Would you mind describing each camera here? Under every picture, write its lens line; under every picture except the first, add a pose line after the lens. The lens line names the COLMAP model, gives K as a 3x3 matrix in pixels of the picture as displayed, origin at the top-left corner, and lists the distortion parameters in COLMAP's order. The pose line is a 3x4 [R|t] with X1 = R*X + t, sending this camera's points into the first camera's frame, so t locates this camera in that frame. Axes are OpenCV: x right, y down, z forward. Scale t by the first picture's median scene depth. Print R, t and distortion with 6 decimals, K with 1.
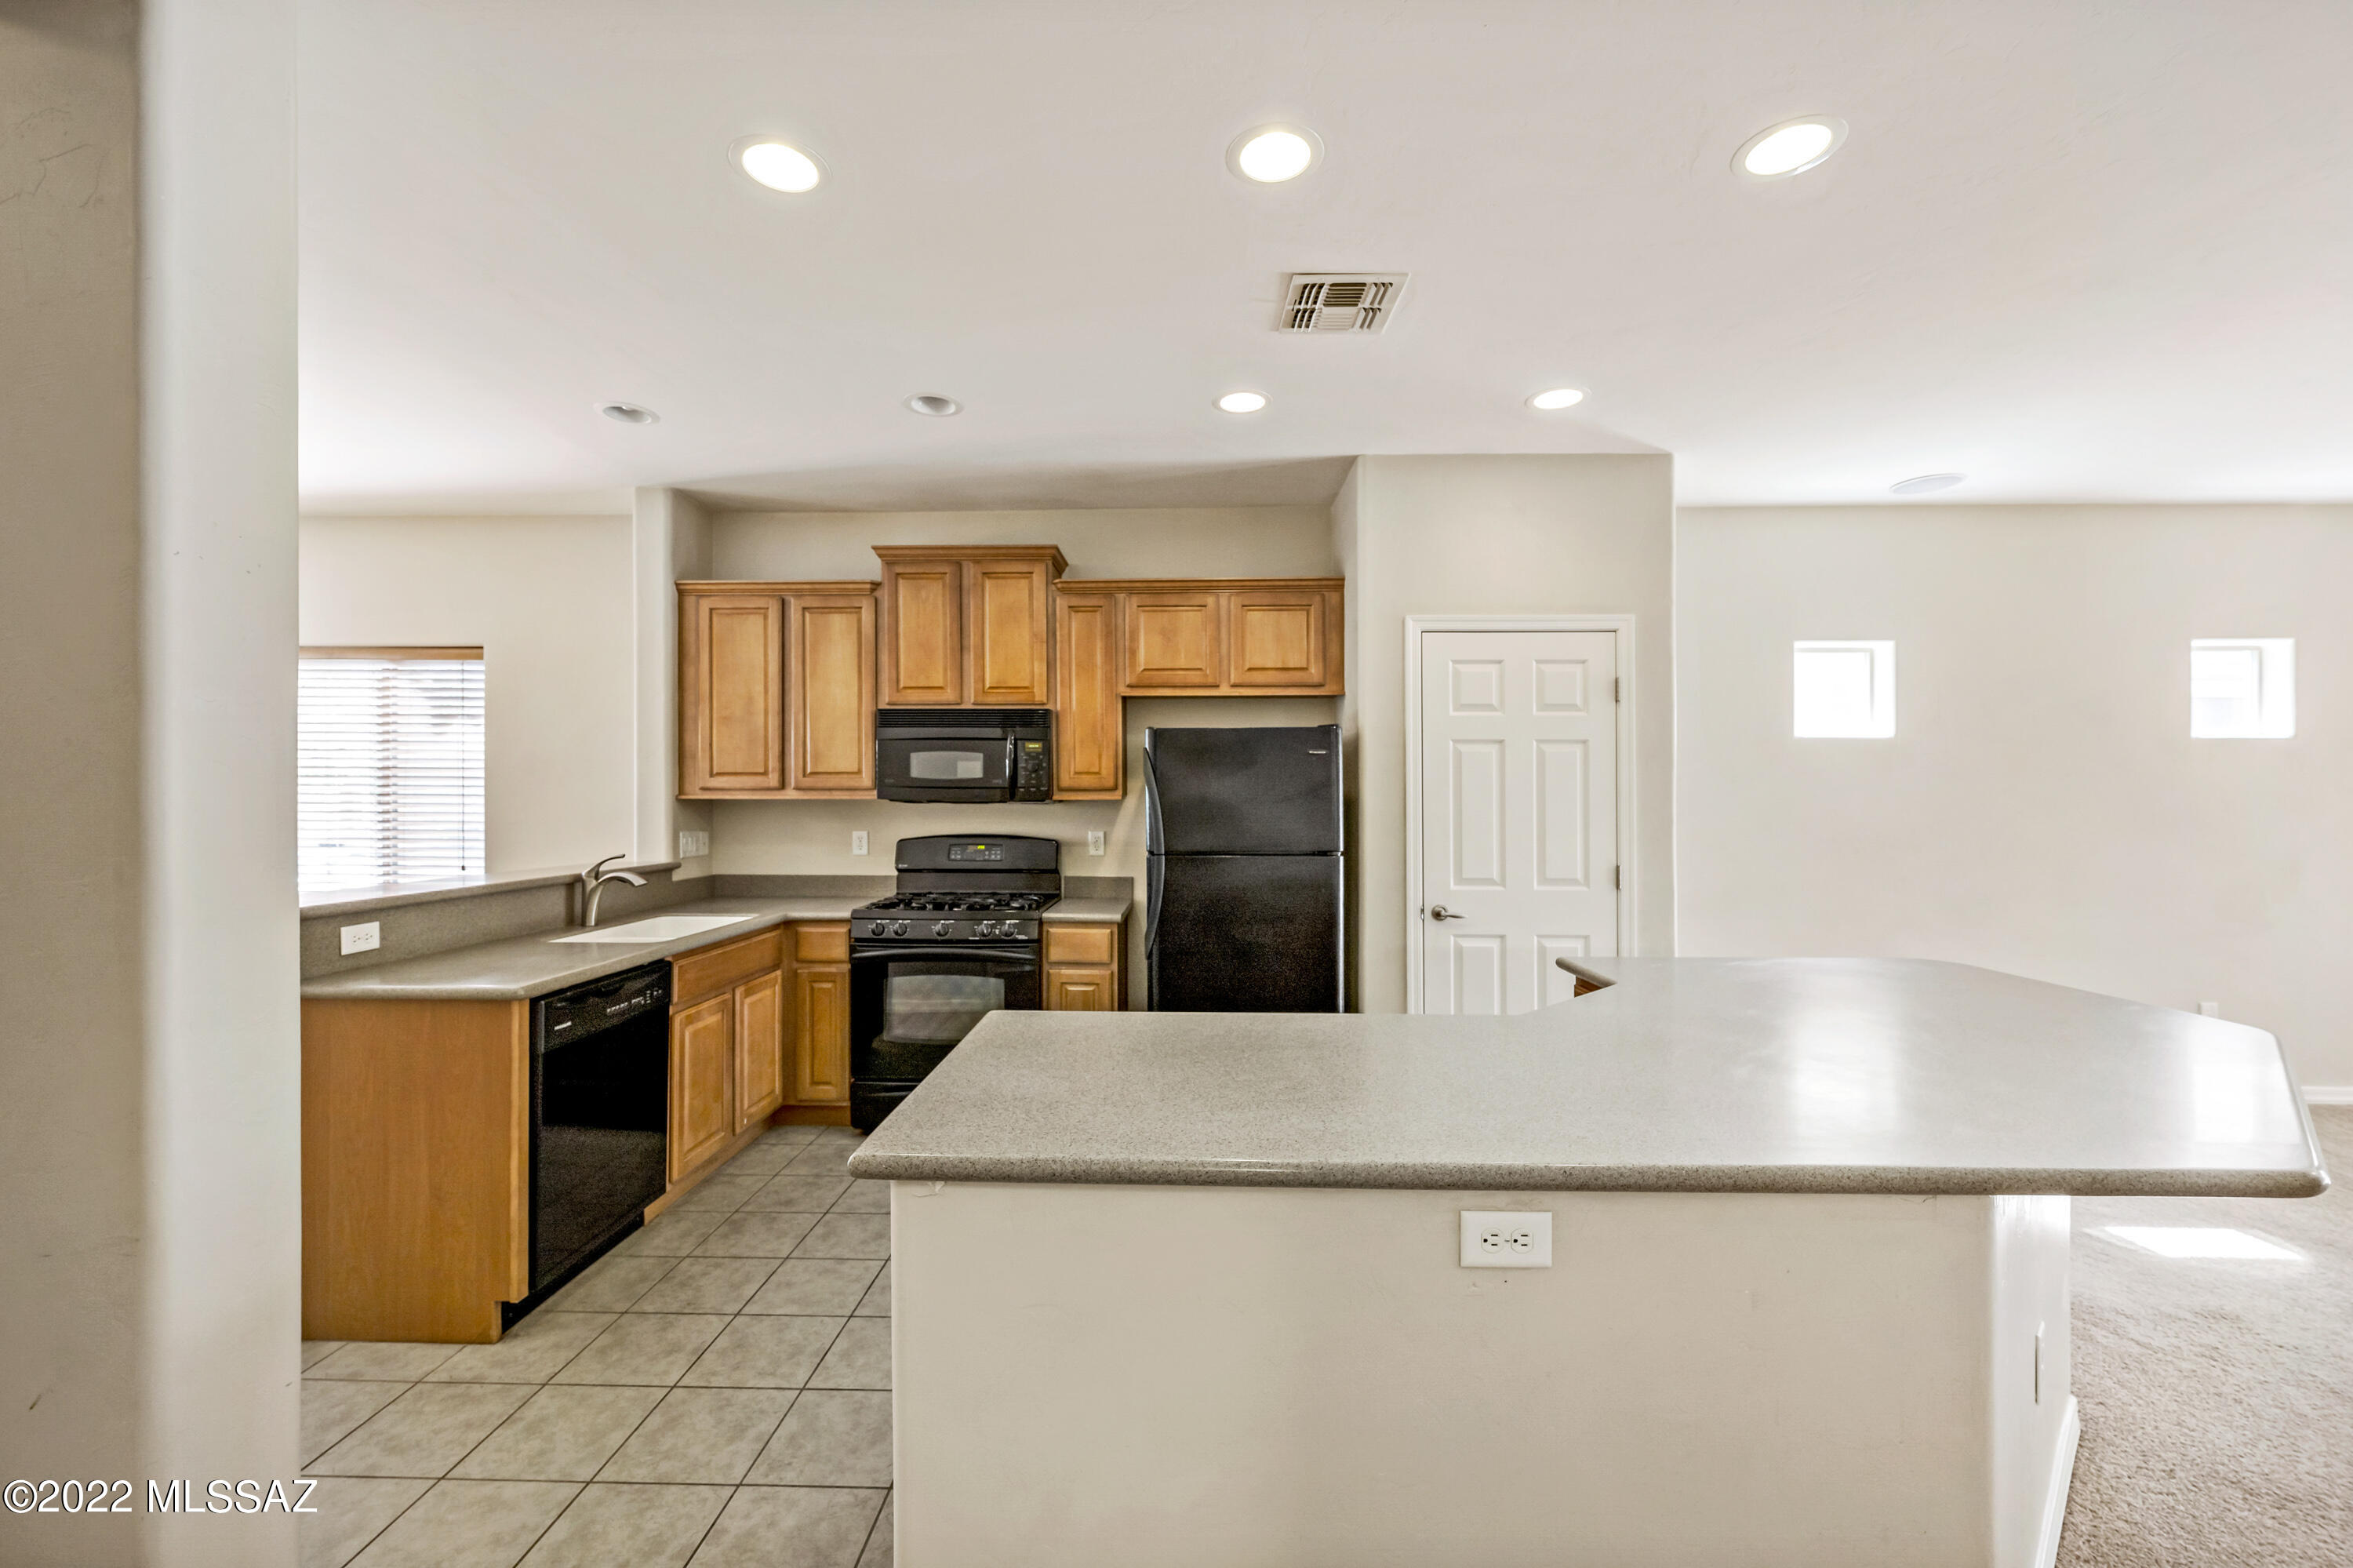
lens RADIAL K [[929.5, 0, 1177.0], [0, 929.5, 804.0], [0, 0, 1]] dist [0.002859, -0.000220]
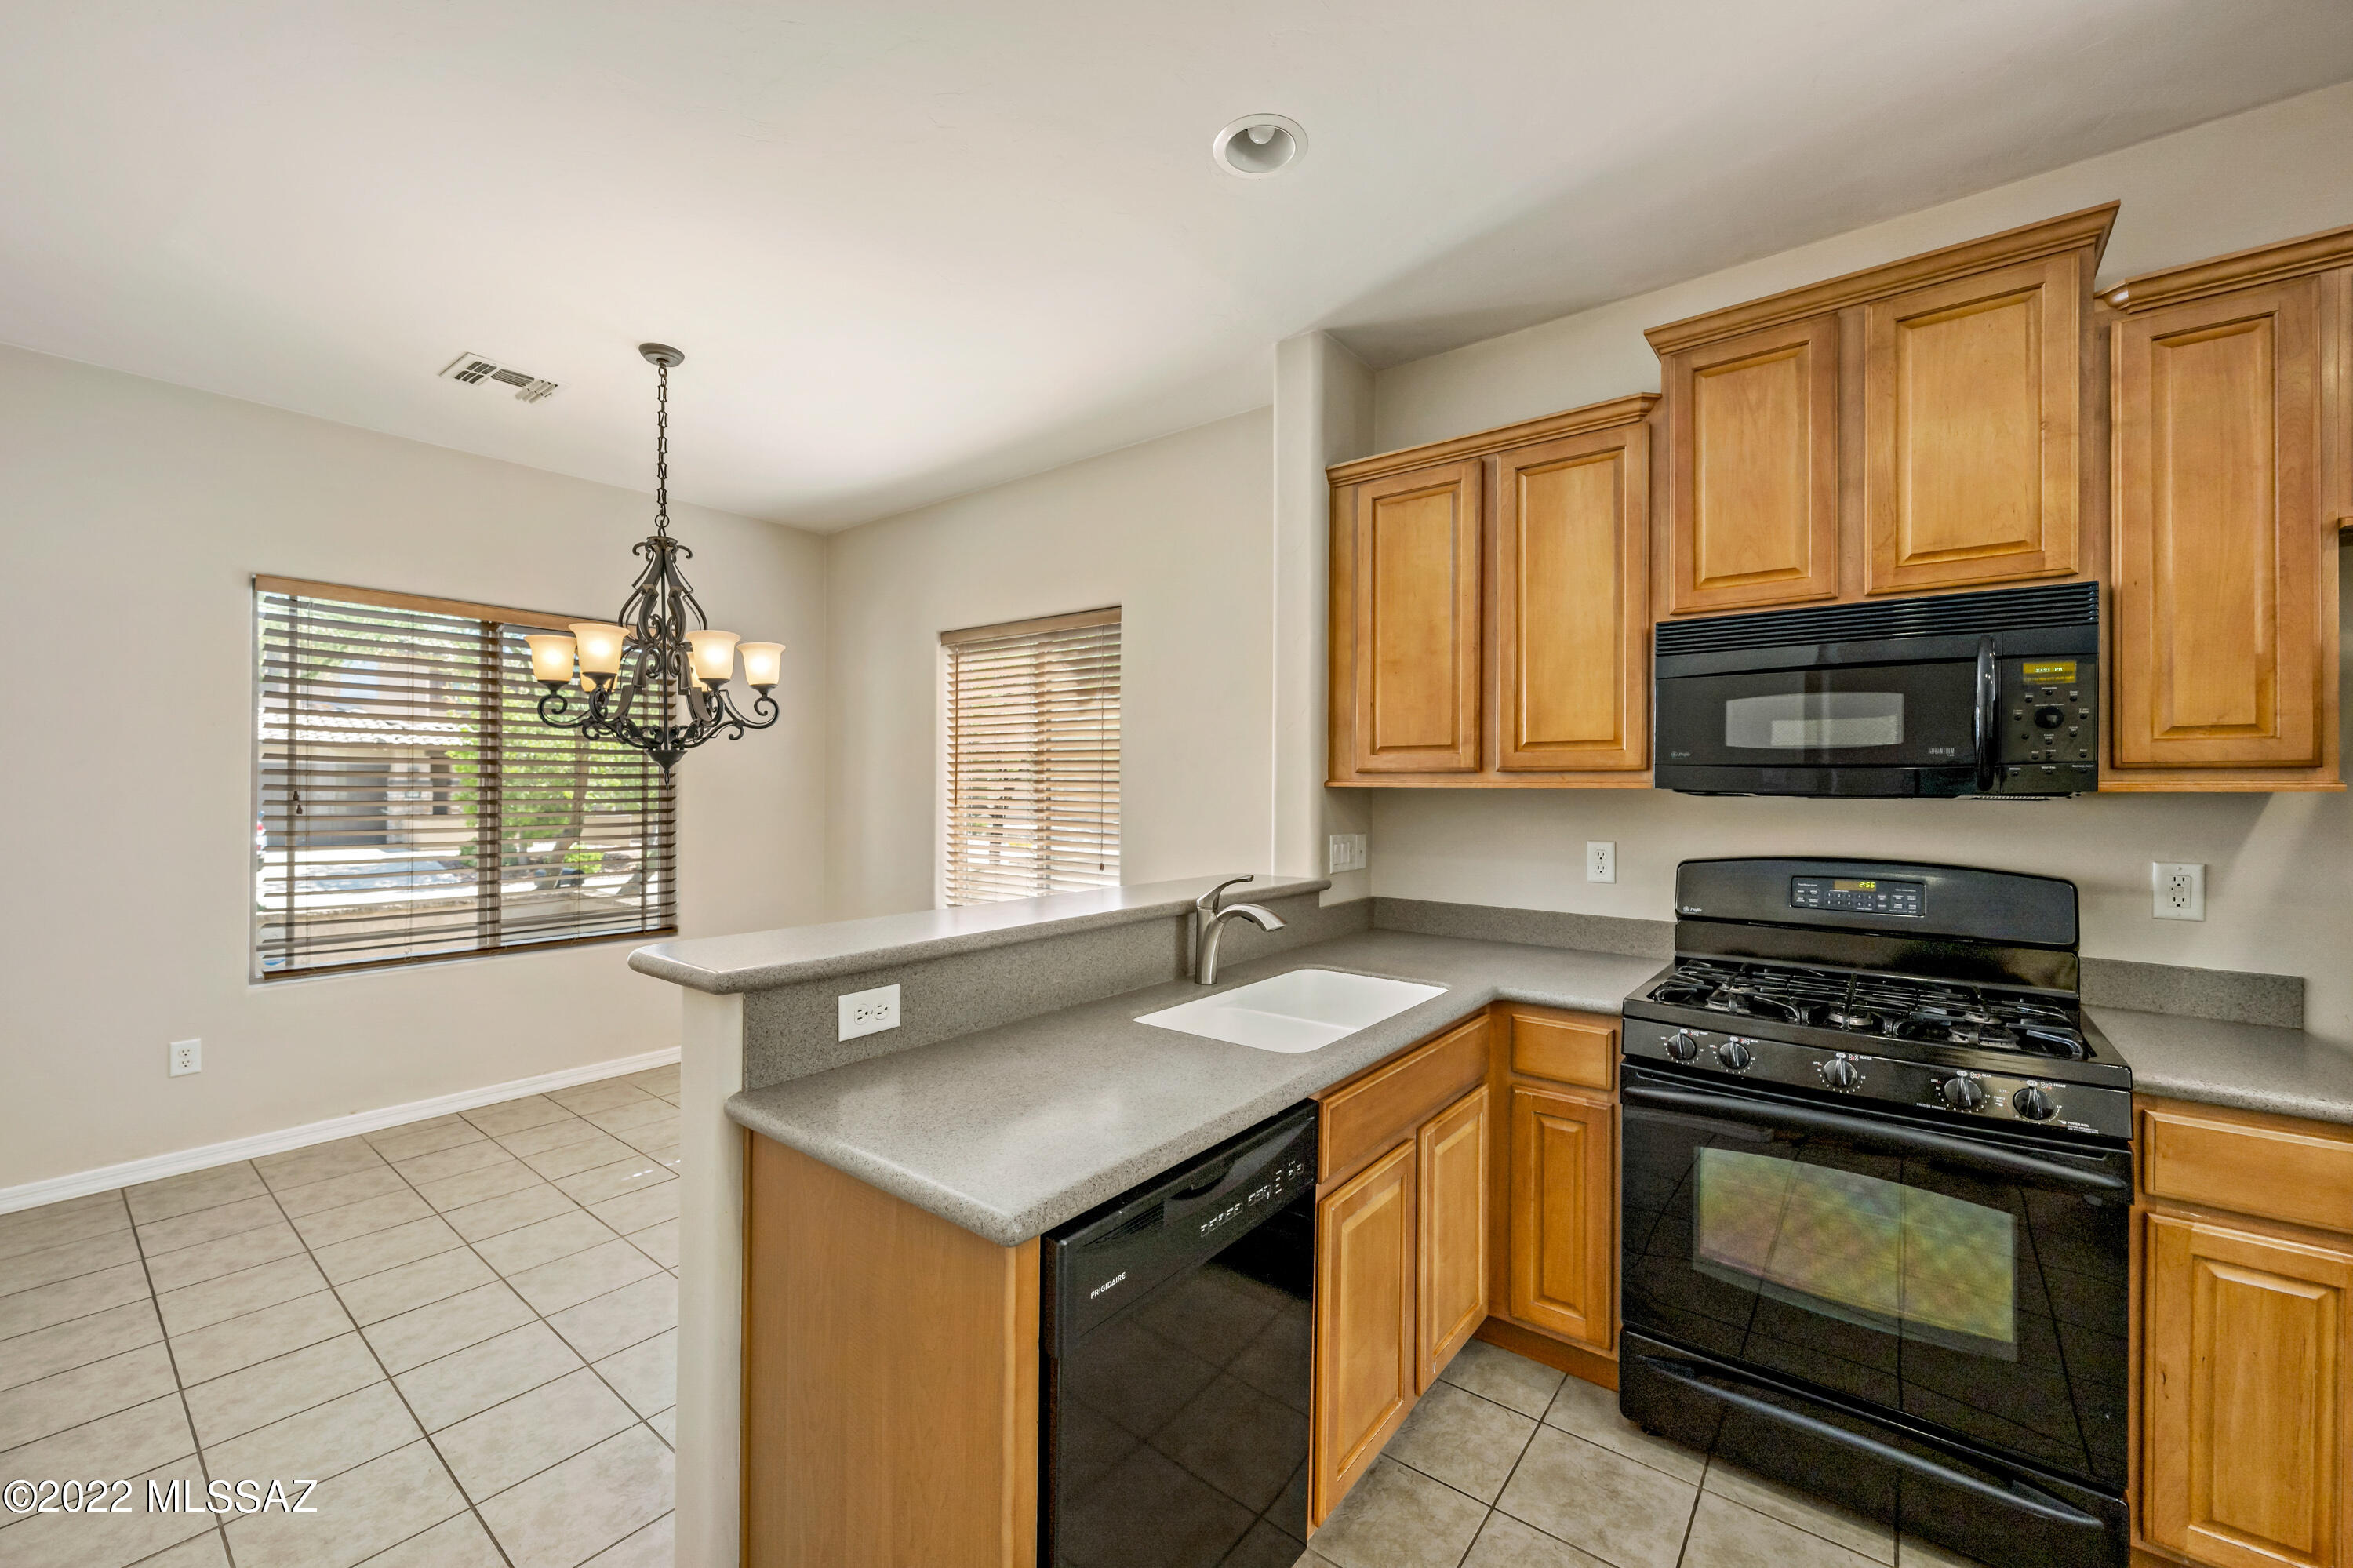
lens RADIAL K [[929.5, 0, 1173.7], [0, 929.5, 789.1], [0, 0, 1]] dist [0.002859, -0.000220]
pose [[0.796035, 0.004631, -0.605233, -0.216078], [-0.007057, 0.999974, -0.001631, -0.002138], [0.605209, 0.005570, 0.796047, 0.393533]]
